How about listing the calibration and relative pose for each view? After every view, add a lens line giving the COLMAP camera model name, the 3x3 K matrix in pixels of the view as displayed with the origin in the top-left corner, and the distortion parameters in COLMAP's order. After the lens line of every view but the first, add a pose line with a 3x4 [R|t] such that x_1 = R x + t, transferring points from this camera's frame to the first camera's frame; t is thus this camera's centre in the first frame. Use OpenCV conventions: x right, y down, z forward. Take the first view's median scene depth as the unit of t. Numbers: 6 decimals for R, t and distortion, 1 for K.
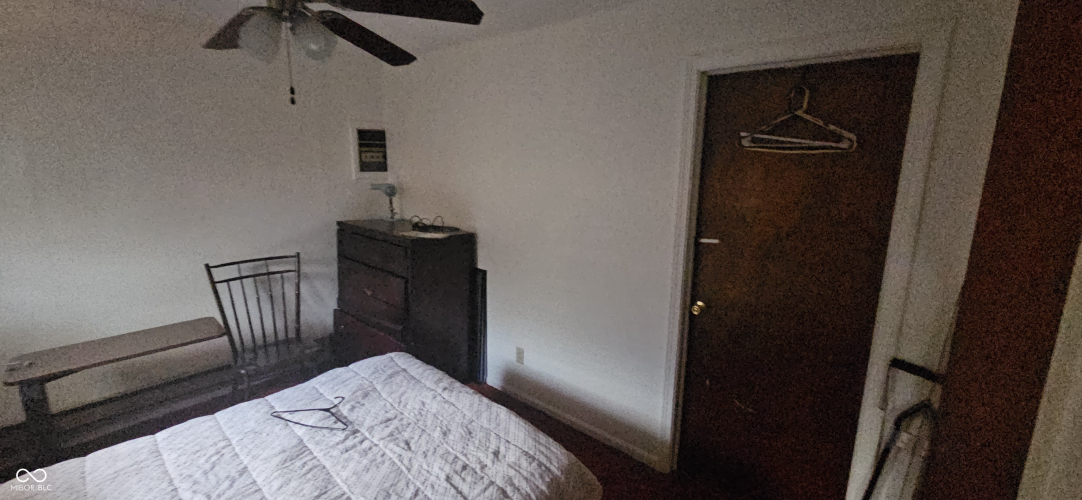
lens RADIAL K [[437.5, 0, 527.4], [0, 437.5, 244.2], [0, 0, 1]] dist [-0.000684, -0.000208]
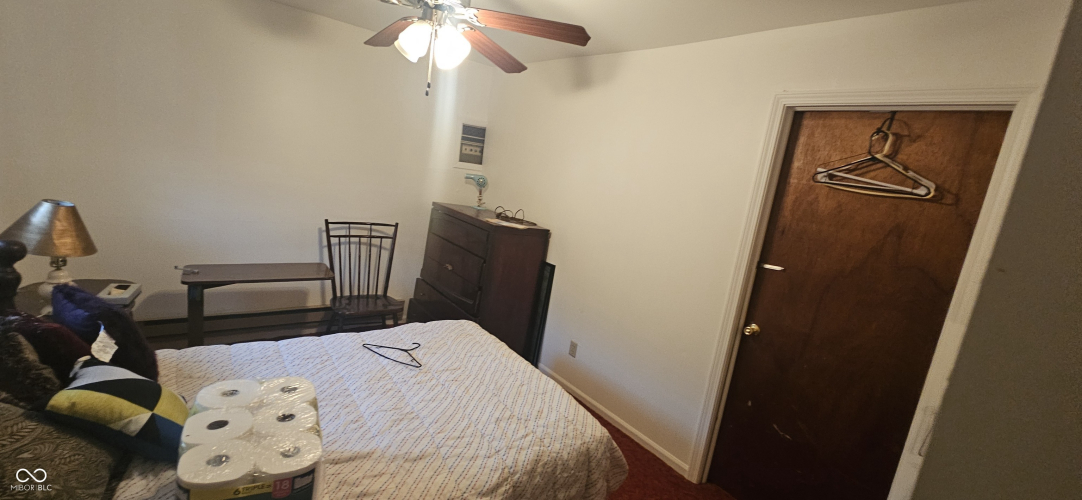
lens RADIAL K [[437.5, 0, 528.1], [0, 437.5, 245.5], [0, 0, 1]] dist [-0.000684, -0.000208]
pose [[0.973597, 0.161315, -0.161511, 0.012080], [-0.164980, 0.986252, -0.009452, 0.050676], [0.157766, 0.035848, 0.986826, -0.130814]]
